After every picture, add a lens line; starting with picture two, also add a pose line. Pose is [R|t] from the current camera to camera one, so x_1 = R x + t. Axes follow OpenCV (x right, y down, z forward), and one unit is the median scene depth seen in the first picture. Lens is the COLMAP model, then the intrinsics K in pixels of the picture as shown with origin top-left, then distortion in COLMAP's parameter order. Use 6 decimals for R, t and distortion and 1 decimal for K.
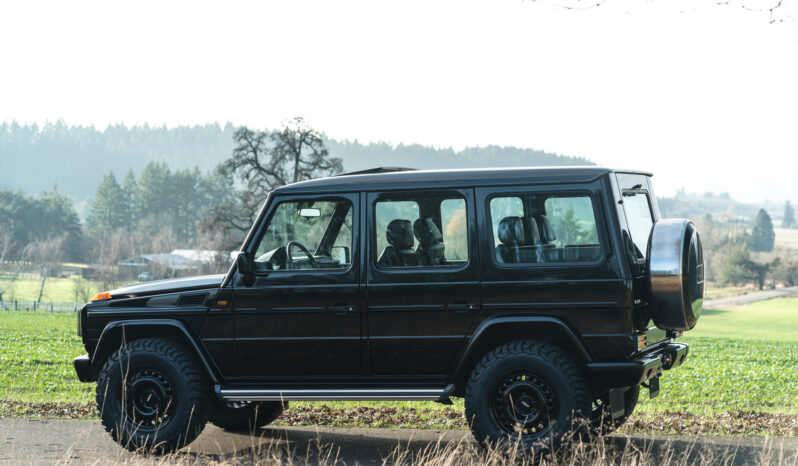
lens RADIAL K [[1845.1, 0, 399.0], [0, 1845.1, 233.0], [0, 0, 1]] dist [-0.058136, -0.053311]
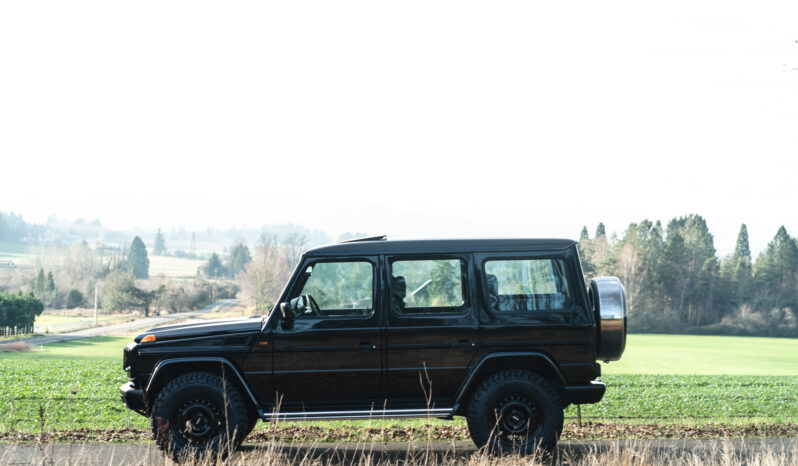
lens RADIAL K [[1845.1, 0, 399.0], [0, 1845.1, 233.0], [0, 0, 1]] dist [-0.058136, -0.053311]
pose [[0.941494, 0.009563, 0.336895, -0.192685], [-0.004760, 0.999875, -0.015078, -0.008010], [-0.336997, 0.012592, 0.941422, -0.089450]]
